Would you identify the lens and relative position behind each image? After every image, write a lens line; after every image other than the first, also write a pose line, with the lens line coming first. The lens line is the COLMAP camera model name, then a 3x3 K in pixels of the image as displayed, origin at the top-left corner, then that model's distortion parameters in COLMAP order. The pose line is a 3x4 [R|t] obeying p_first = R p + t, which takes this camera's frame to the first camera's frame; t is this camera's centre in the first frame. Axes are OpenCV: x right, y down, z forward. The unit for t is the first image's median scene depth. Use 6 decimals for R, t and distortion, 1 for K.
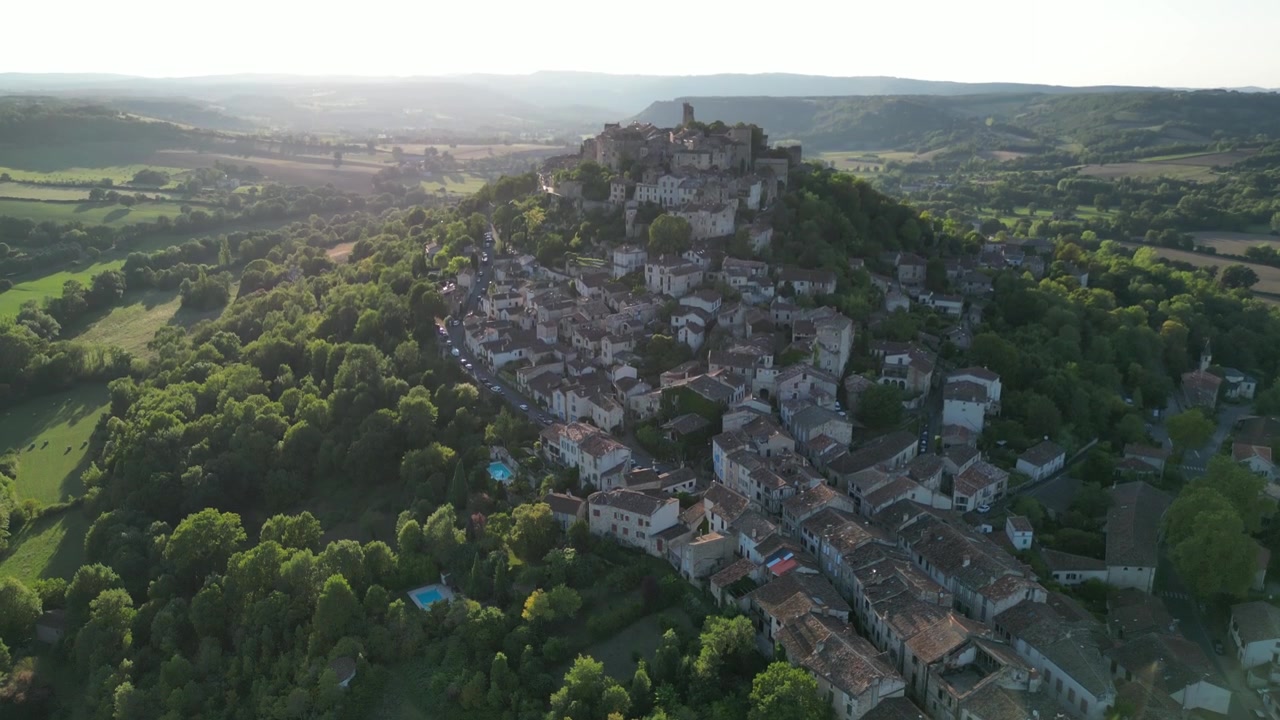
lens RADIAL K [[933.6, 0, 640.0], [0, 933.6, 360.0], [0, 0, 1]] dist [0.057825, -0.071952]
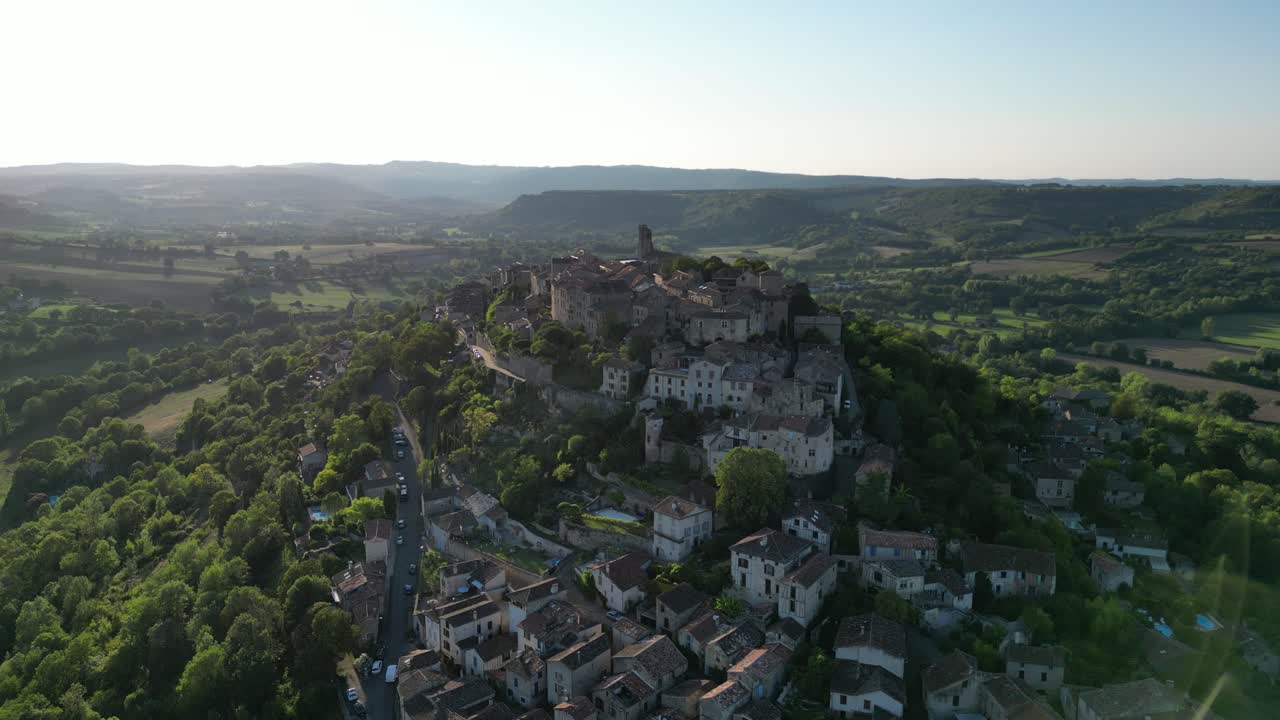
lens RADIAL K [[933.6, 0, 640.0], [0, 933.6, 360.0], [0, 0, 1]] dist [0.057825, -0.071952]
pose [[0.988215, -0.028403, 0.150413, -0.042177], [0.041760, 0.995384, -0.086405, -0.055594], [-0.147265, 0.091668, 0.984840, 0.145663]]
